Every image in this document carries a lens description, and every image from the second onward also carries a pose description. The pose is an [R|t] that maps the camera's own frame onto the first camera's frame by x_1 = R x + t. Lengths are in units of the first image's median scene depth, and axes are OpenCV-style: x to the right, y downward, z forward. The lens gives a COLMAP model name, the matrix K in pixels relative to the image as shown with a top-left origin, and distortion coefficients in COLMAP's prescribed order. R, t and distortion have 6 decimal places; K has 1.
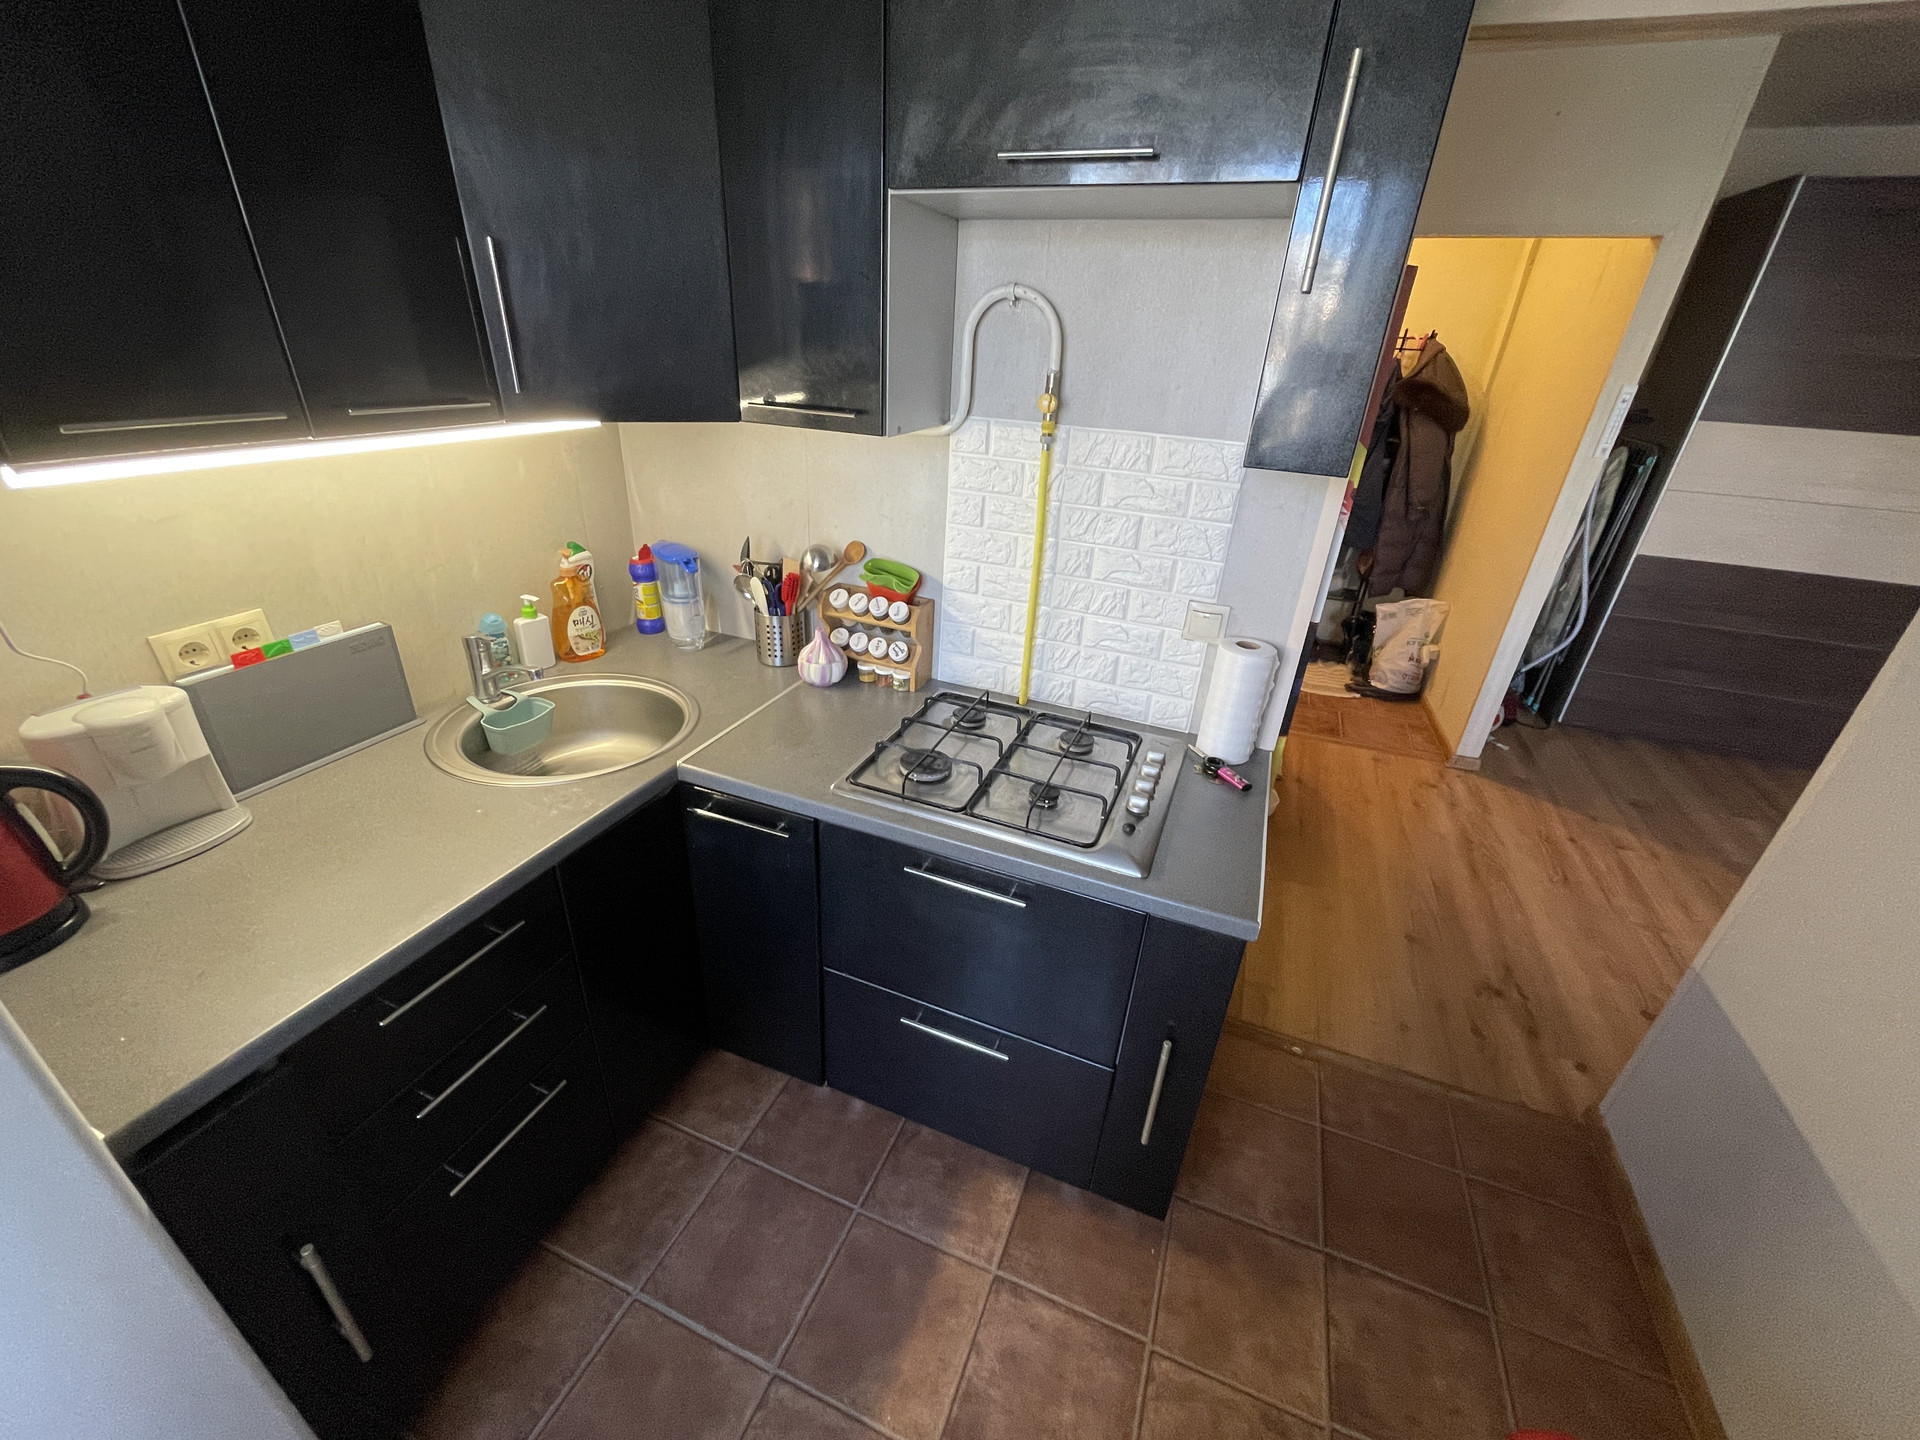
lens RADIAL K [[769.5, 0, 946.5], [0, 769.5, 715.3], [0, 0, 1]] dist [0.002038, -0.000862]
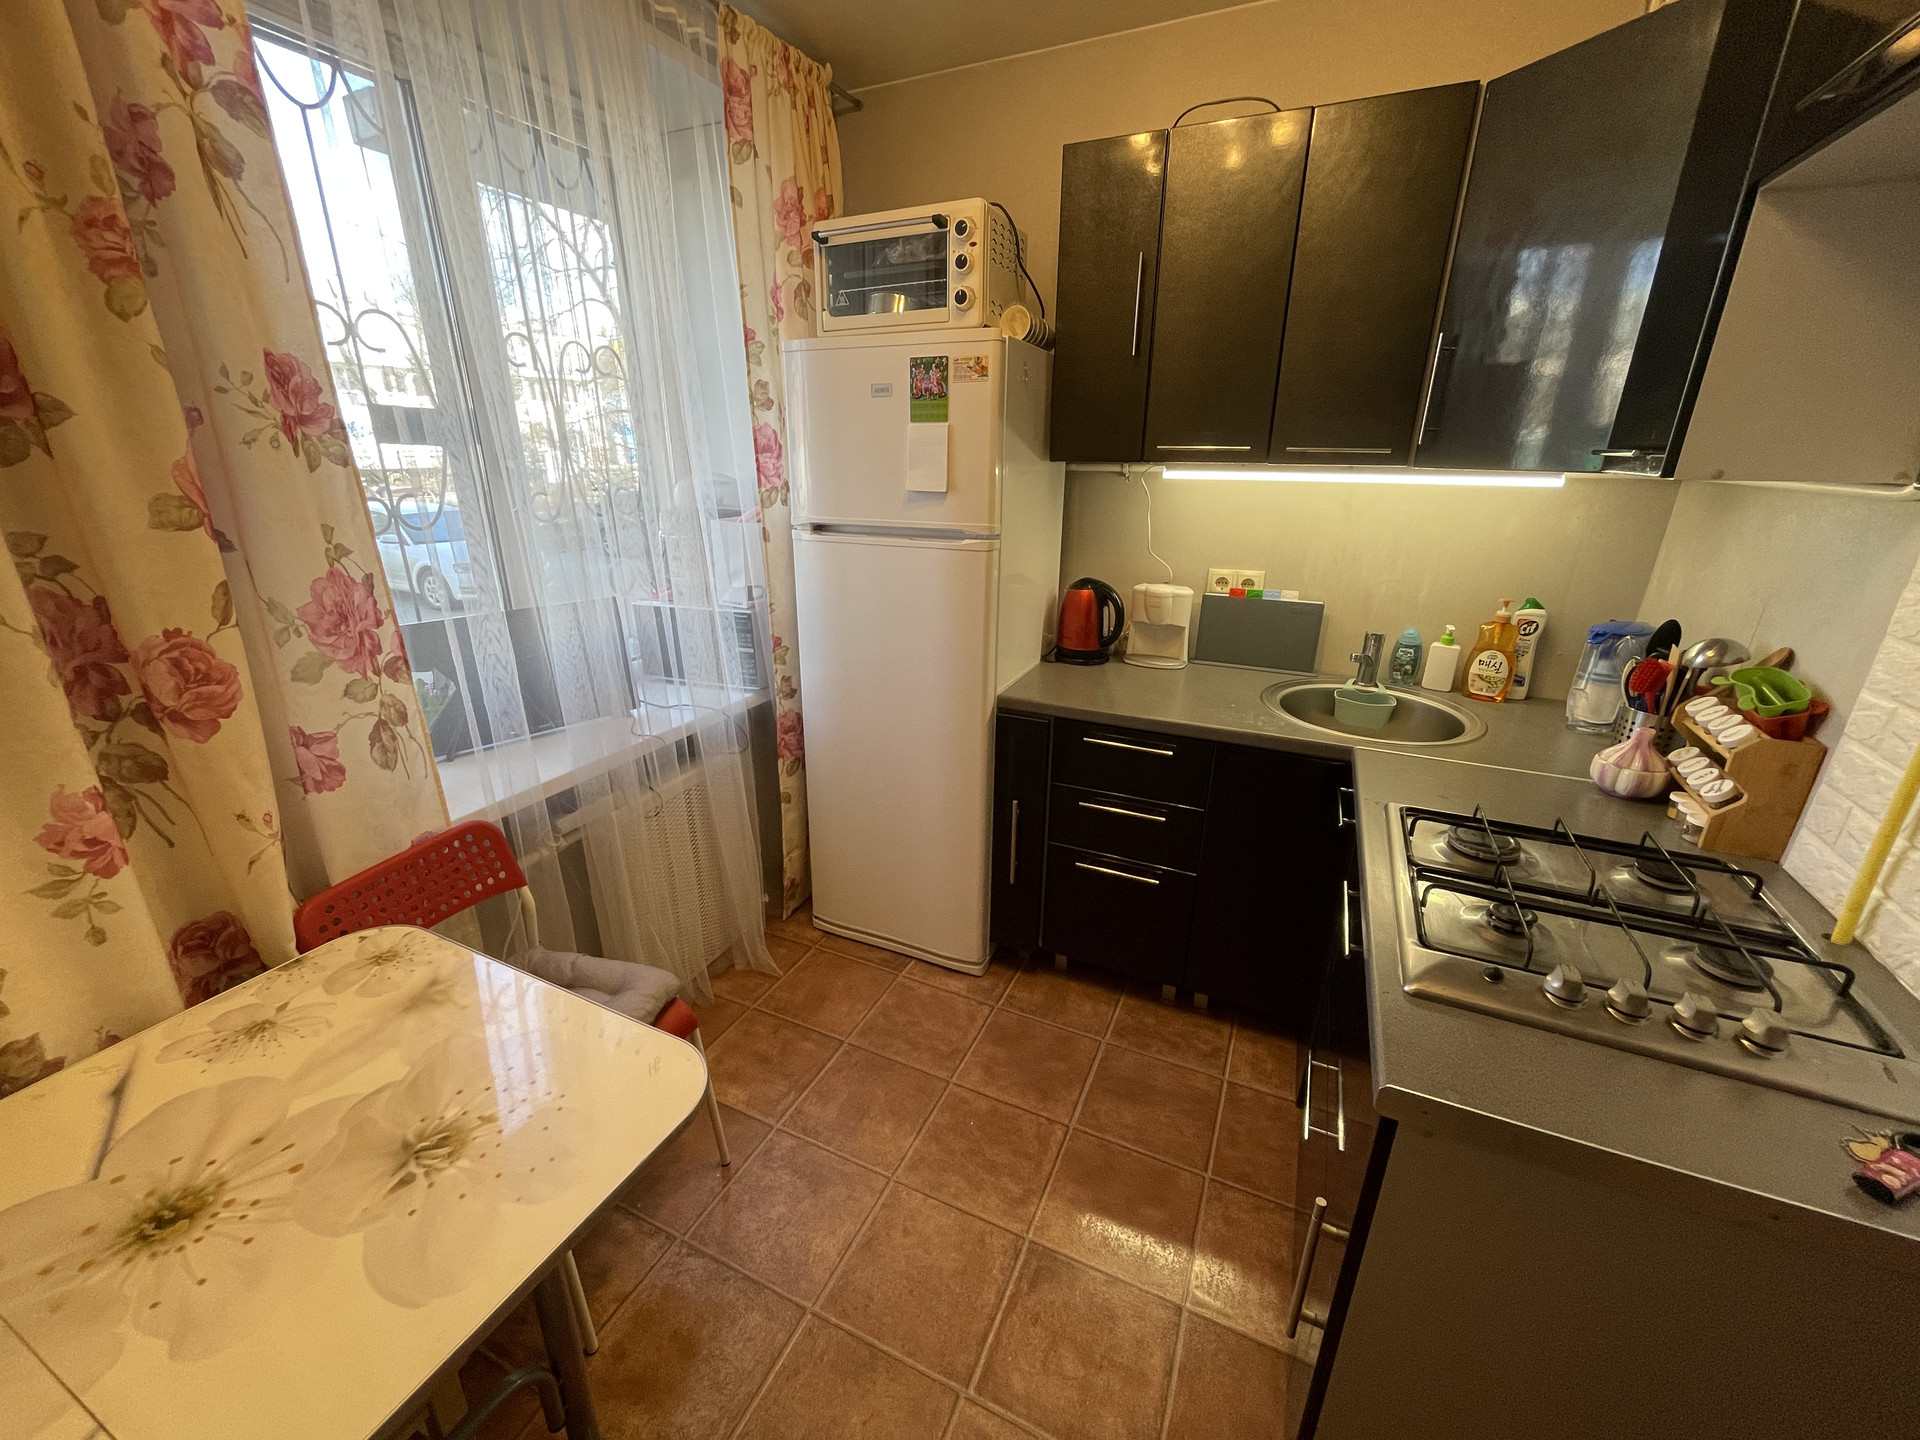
lens RADIAL K [[769.5, 0, 962.4], [0, 769.5, 704.0], [0, 0, 1]] dist [0.002038, -0.000862]
pose [[-0.027022, 0.274695, -0.961152, 0.619122], [-0.454960, 0.852769, 0.256510, -0.016452], [0.890102, 0.444217, 0.101931, 0.270881]]
